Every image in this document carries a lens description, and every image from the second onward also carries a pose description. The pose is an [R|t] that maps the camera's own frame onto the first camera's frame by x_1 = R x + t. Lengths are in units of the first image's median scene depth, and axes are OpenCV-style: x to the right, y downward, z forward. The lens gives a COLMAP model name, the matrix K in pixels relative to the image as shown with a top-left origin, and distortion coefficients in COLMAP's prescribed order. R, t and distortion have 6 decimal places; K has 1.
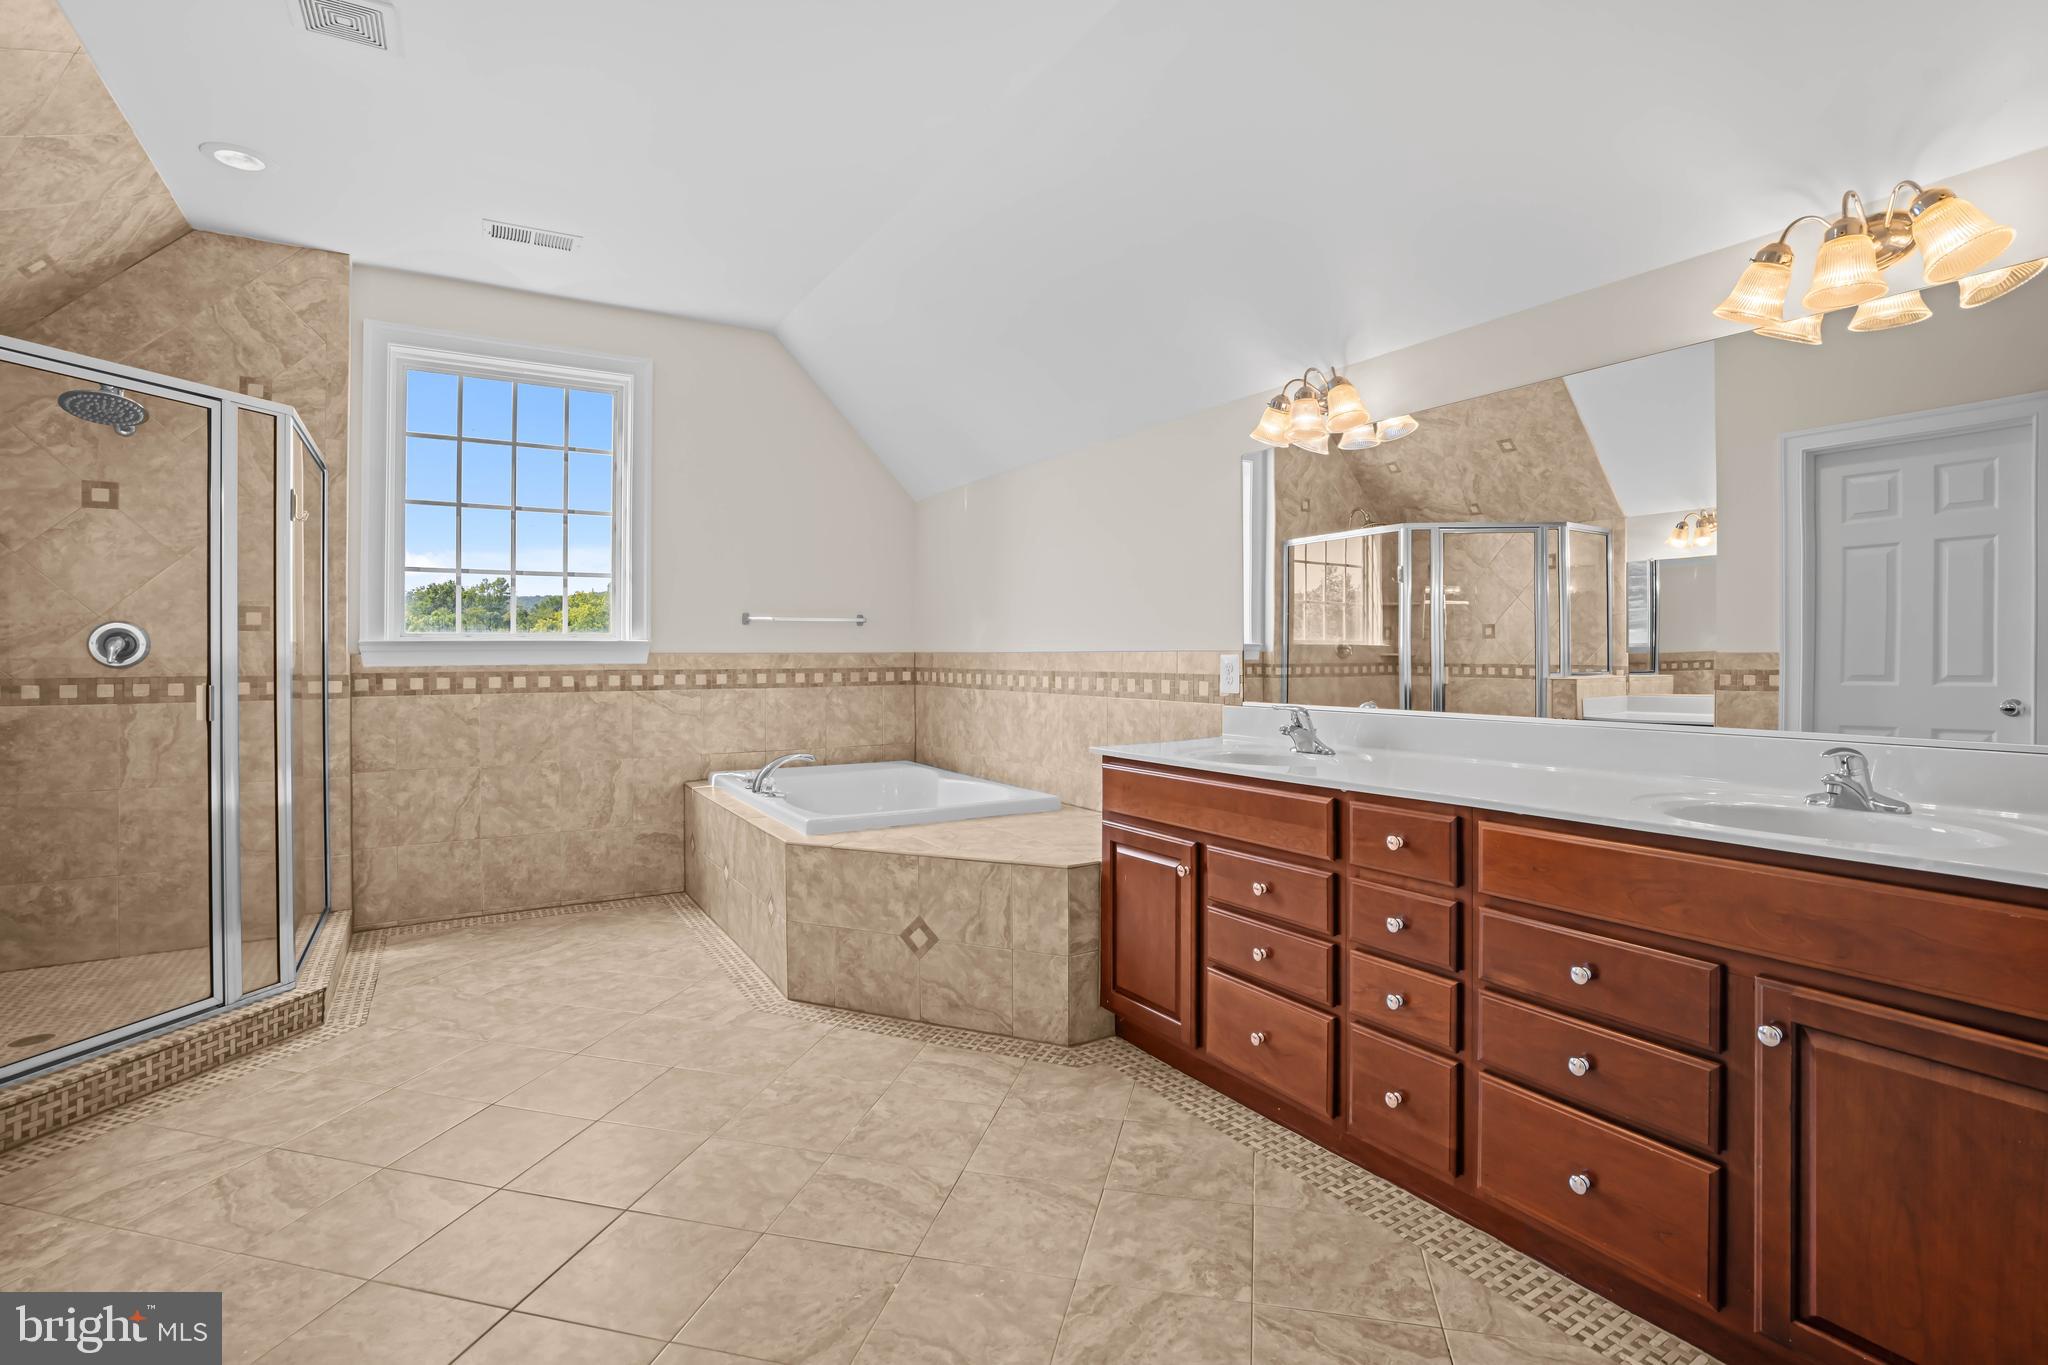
lens RADIAL K [[948.3, 0, 1026.9], [0, 948.3, 659.9], [0, 0, 1]] dist [-0.062867, 0.023831]
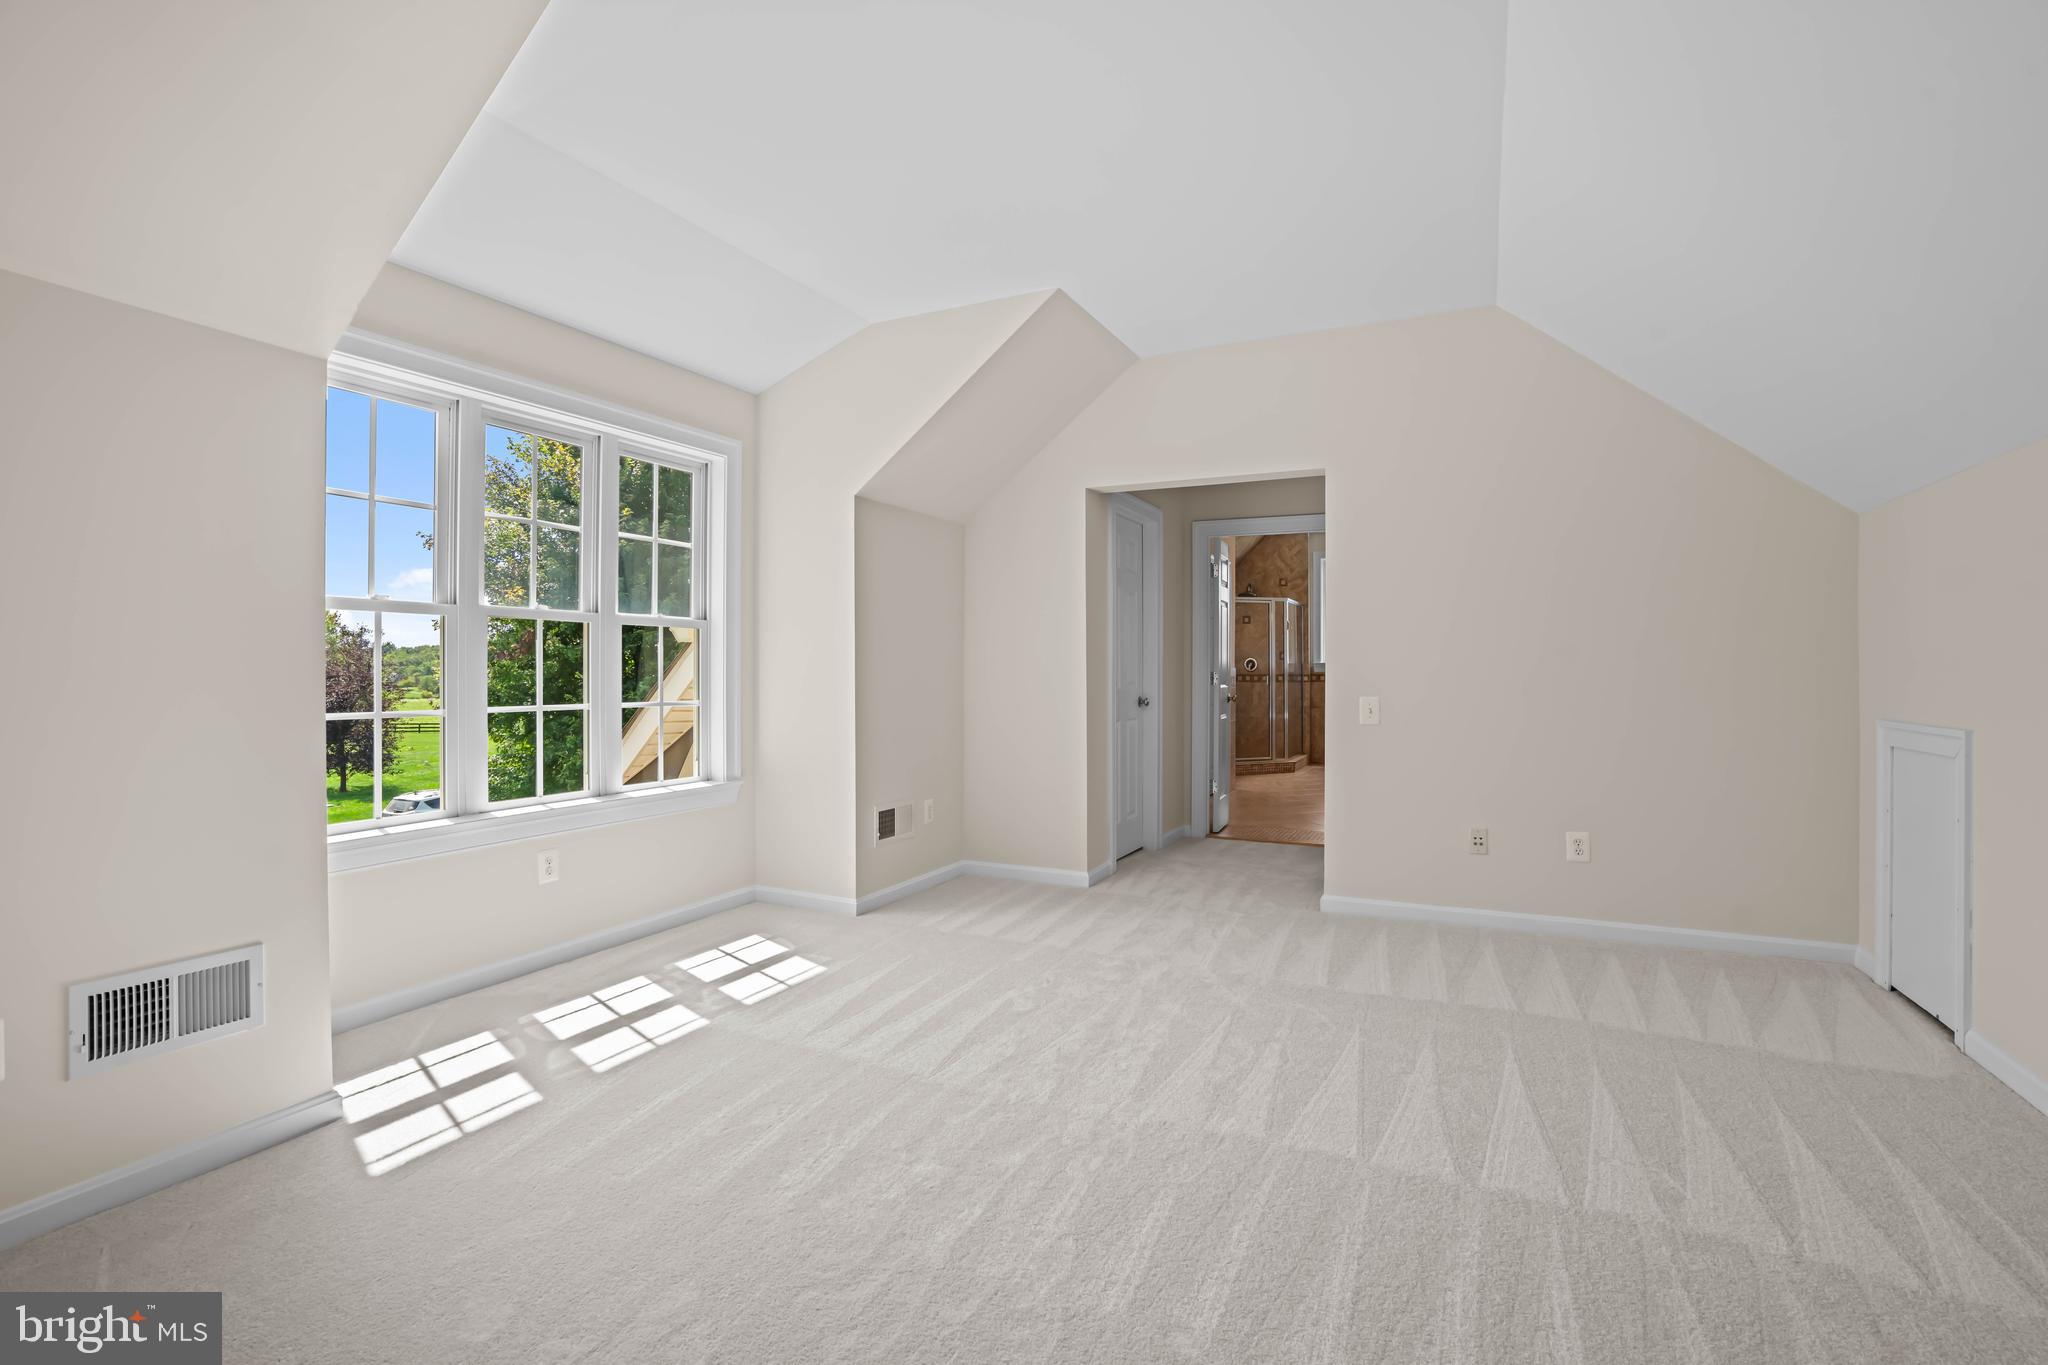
lens RADIAL K [[948.3, 0, 1026.9], [0, 948.3, 659.9], [0, 0, 1]] dist [-0.062867, 0.023831]
pose [[0.527924, 0.003452, -0.849285, 1.476056], [0.005930, 0.999952, 0.007751, -0.064858], [0.849271, -0.009129, 0.527878, -1.489367]]
